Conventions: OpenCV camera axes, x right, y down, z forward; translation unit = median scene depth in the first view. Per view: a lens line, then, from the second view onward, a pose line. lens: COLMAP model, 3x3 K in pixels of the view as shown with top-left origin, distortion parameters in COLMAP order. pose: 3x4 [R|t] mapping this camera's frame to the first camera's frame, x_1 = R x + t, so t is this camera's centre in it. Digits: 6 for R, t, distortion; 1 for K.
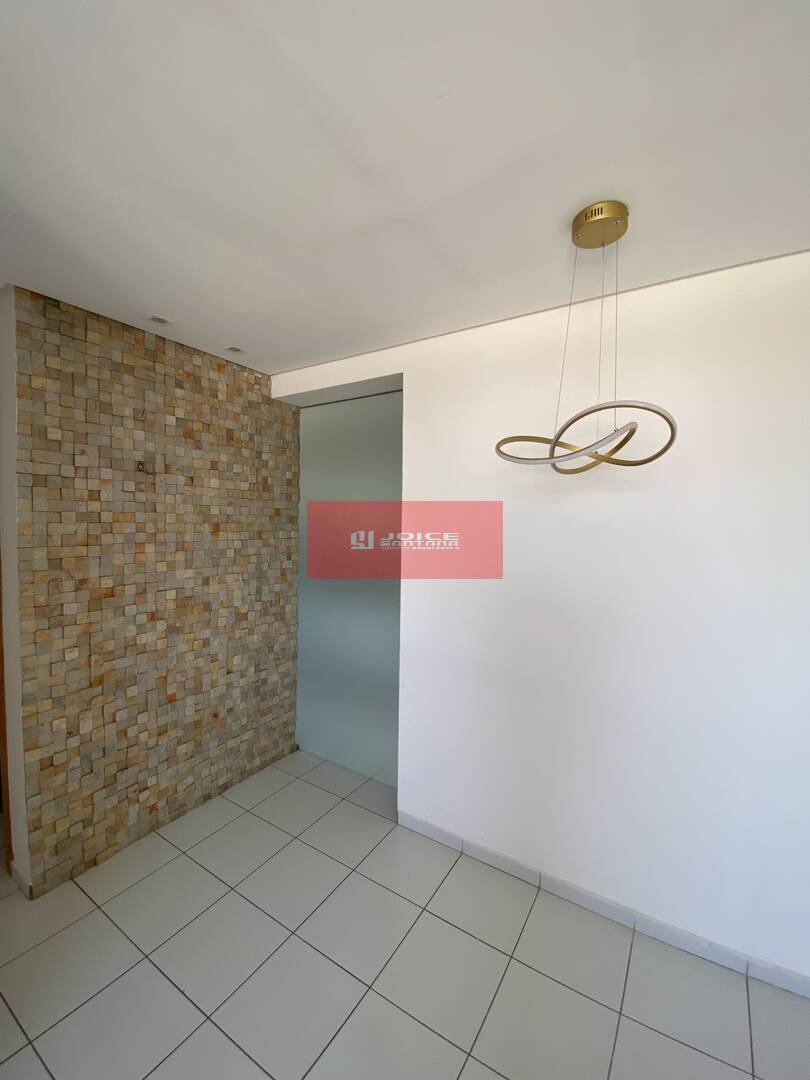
lens RADIAL K [[436.4, 0, 404.3], [0, 436.4, 537.9], [0, 0, 1]] dist [0.009879, -0.014468]
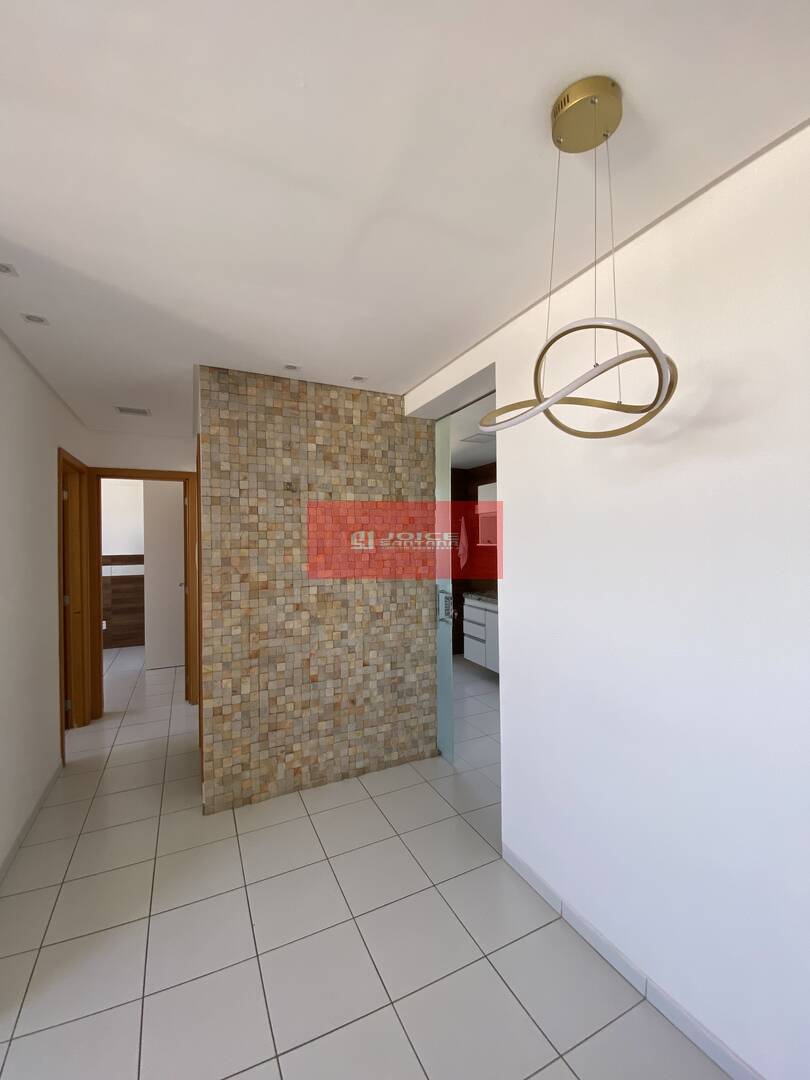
lens RADIAL K [[436.4, 0, 412.5], [0, 436.4, 536.5], [0, 0, 1]] dist [0.009879, -0.014468]
pose [[0.855819, -0.033567, -0.516185, 0.328471], [0.005507, 0.998427, -0.055797, 0.050531], [0.517246, 0.044910, 0.854658, 0.115162]]
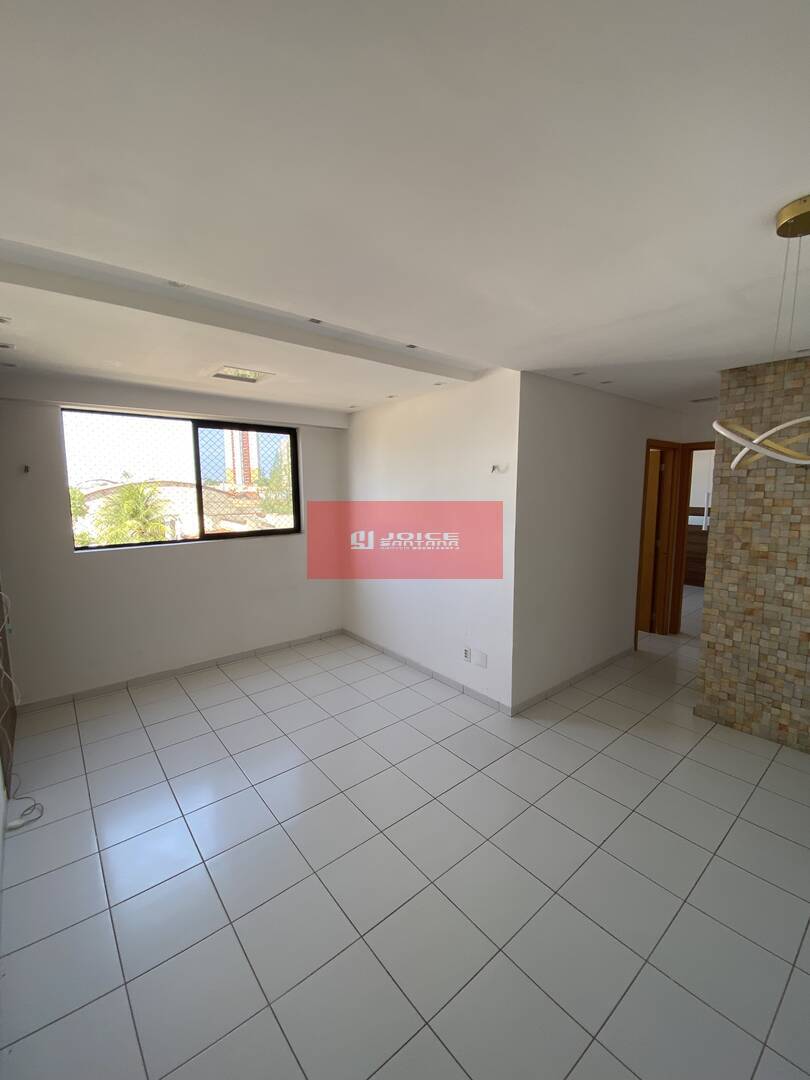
lens RADIAL K [[436.4, 0, 396.4], [0, 436.4, 536.4], [0, 0, 1]] dist [0.009879, -0.014468]
pose [[-0.321762, 0.089417, -0.942589, 0.964640], [-0.041148, 0.993269, 0.108271, -0.037764], [0.945926, 0.073623, -0.315917, 0.277076]]
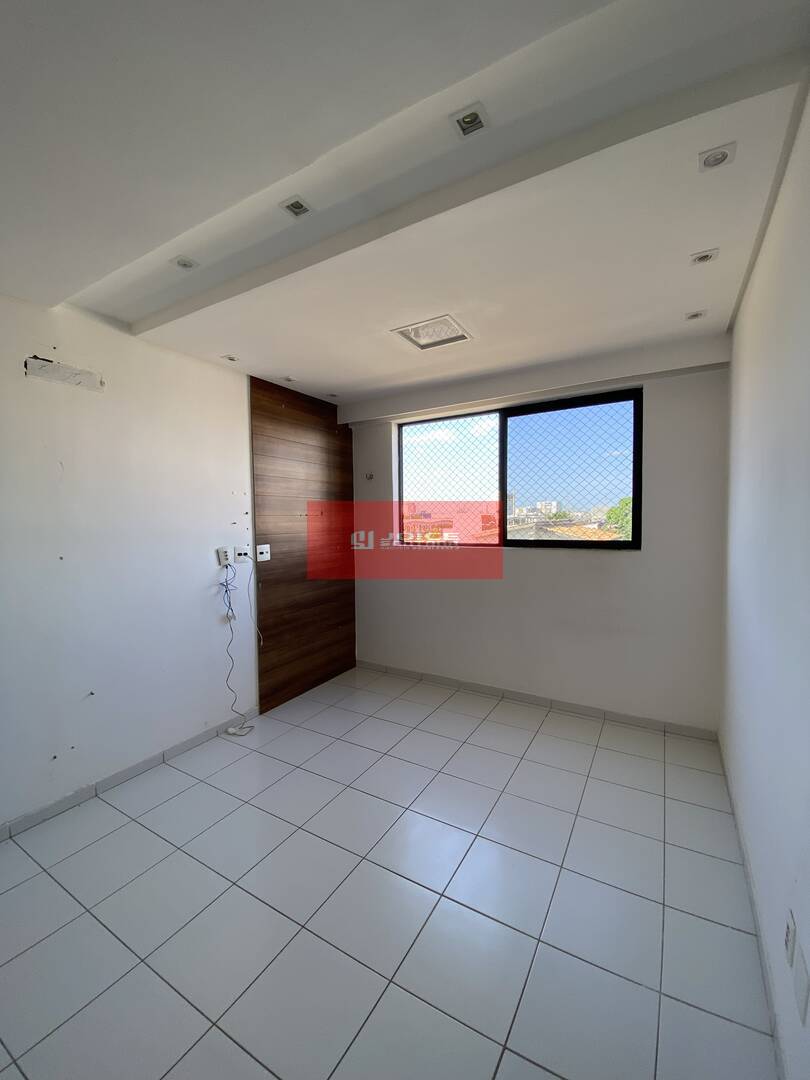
lens RADIAL K [[436.4, 0, 401.8], [0, 436.4, 531.9], [0, 0, 1]] dist [0.009879, -0.014468]
pose [[-0.999750, -0.004580, -0.021903, -0.160987], [-0.006098, 0.997546, 0.069751, 0.053700], [0.021530, 0.069867, -0.997324, 0.508710]]
